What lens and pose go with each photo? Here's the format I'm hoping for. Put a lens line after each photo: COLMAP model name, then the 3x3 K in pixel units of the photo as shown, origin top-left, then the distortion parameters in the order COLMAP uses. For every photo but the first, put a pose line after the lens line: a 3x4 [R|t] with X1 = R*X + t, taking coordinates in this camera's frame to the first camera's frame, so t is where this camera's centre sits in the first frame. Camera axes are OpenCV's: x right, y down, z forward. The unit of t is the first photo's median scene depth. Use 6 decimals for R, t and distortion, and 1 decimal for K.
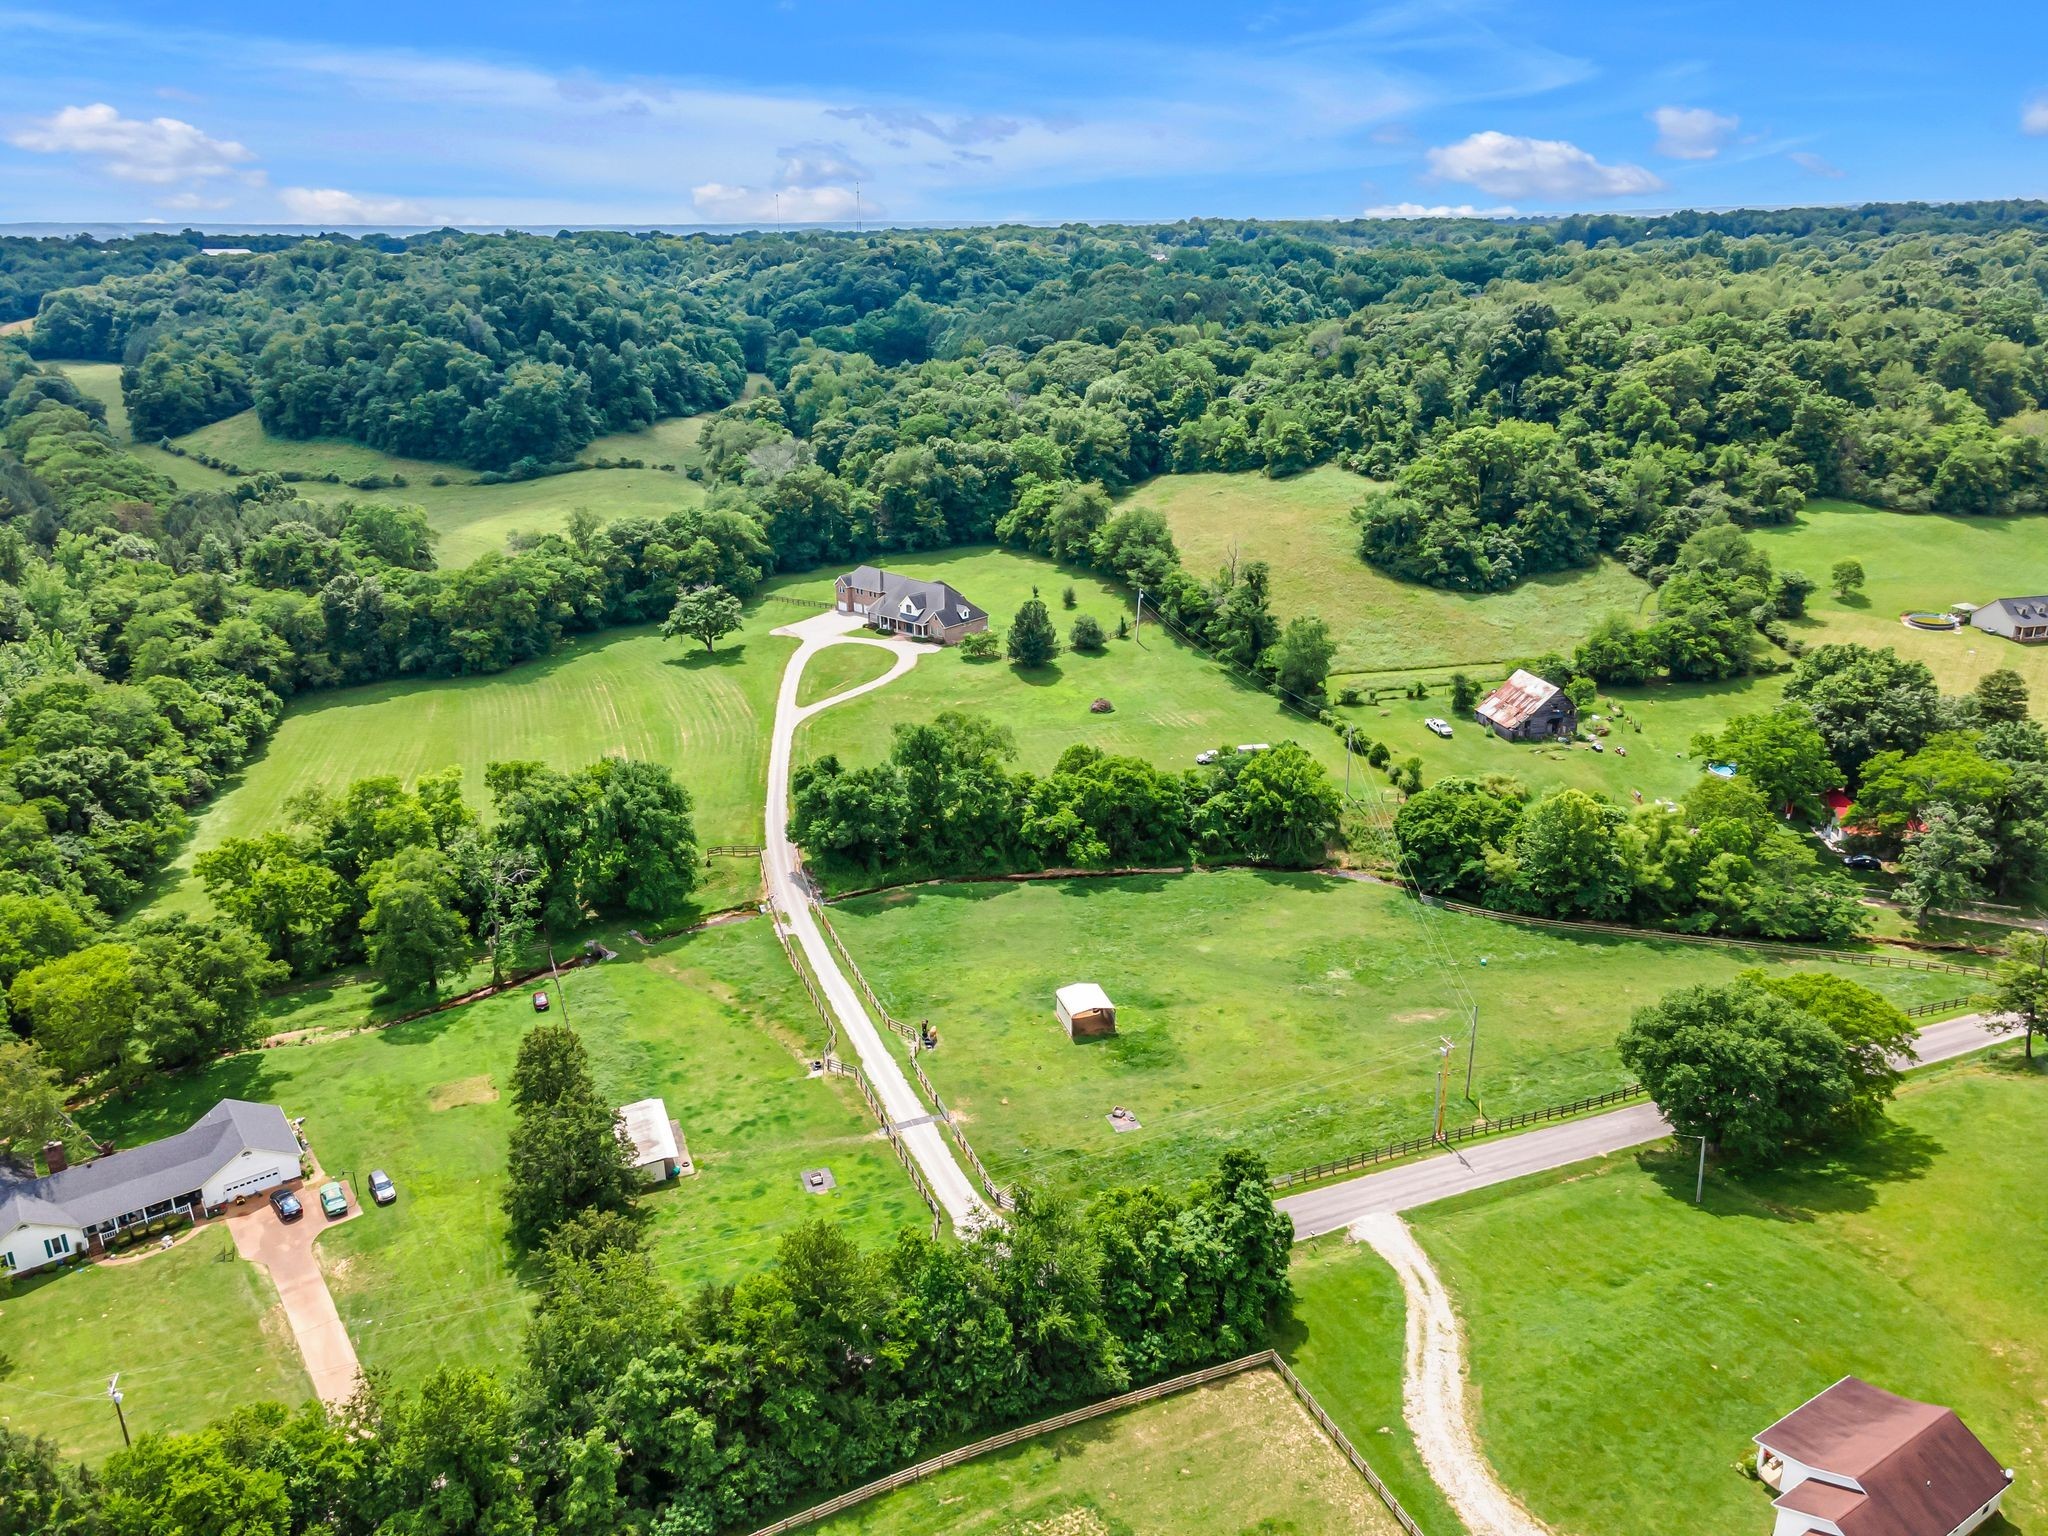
lens RADIAL K [[1496.4, 0, 1030.0], [0, 1496.4, 759.3], [0, 0, 1]] dist [0.012482, 0.050145]
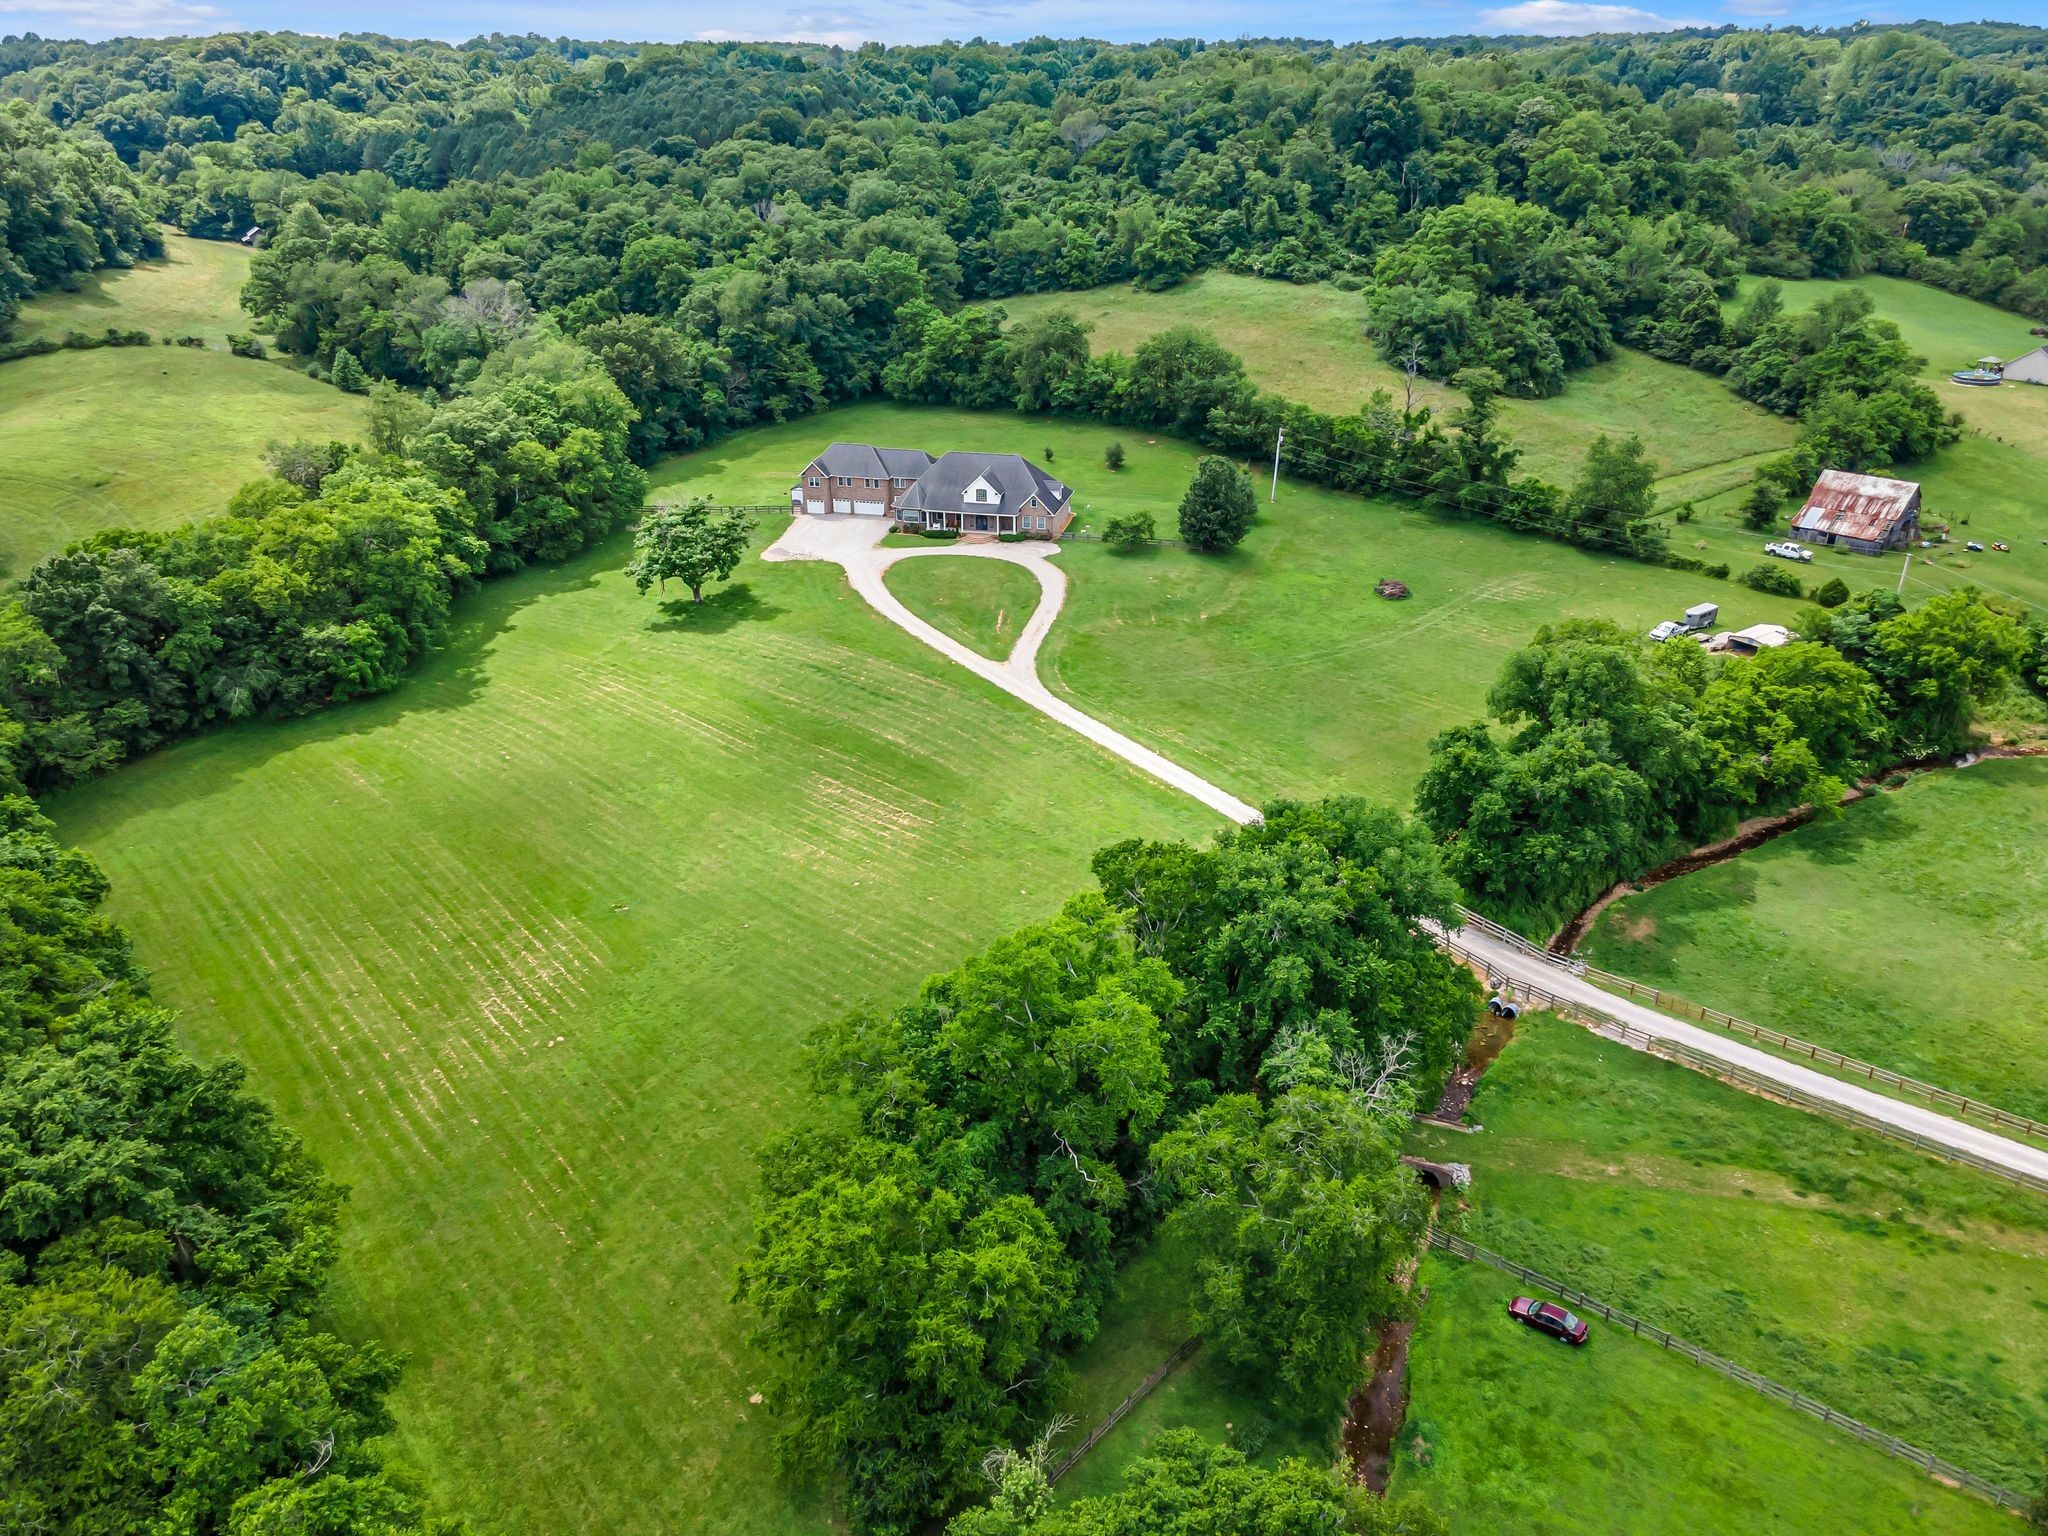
lens RADIAL K [[1478.4, 0, 1024.0], [0, 1478.4, 768.0], [0, 0, 1]] dist [0.025430, 0.033157]
pose [[0.879859, -0.198026, 0.432011, -0.344677], [0.156457, 0.979073, 0.130141, -0.057293], [-0.448741, -0.046914, 0.892429, 0.342610]]
